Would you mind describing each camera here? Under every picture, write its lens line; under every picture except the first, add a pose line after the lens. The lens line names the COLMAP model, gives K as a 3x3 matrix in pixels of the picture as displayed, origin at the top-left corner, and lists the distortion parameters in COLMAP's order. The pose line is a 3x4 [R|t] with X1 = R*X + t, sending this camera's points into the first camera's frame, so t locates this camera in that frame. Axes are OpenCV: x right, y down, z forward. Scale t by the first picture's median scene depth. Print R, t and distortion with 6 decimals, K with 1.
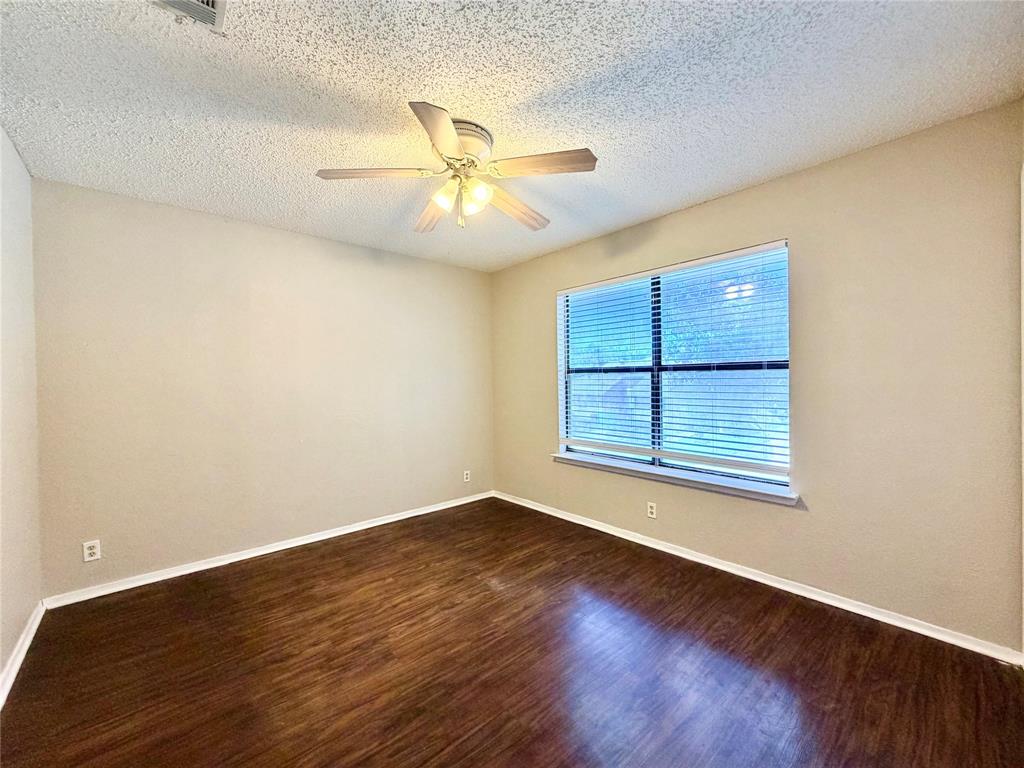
lens RADIAL K [[417.8, 0, 515.7], [0, 417.8, 383.4], [0, 0, 1]] dist [0.011848, -0.000009]
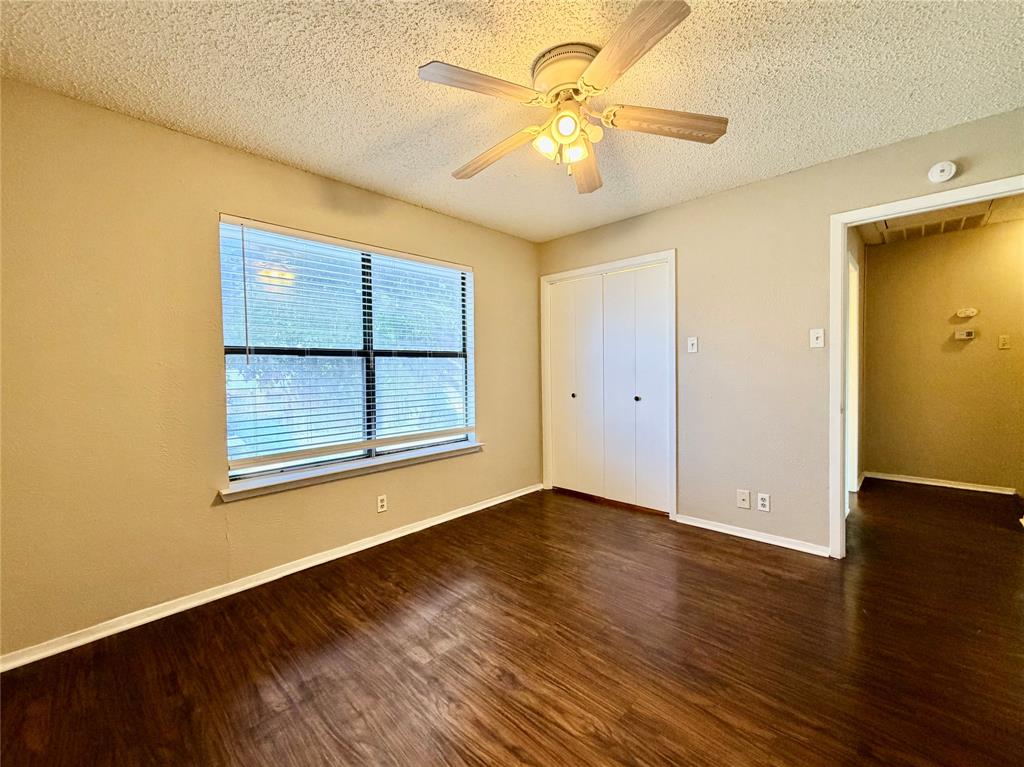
lens RADIAL K [[417.8, 0, 515.7], [0, 417.8, 382.9], [0, 0, 1]] dist [0.011848, -0.000009]
pose [[-0.073800, -0.023402, 0.996998, -0.628612], [0.023086, 0.999417, 0.025167, 0.015356], [-0.997006, 0.024874, -0.073217, 0.763032]]
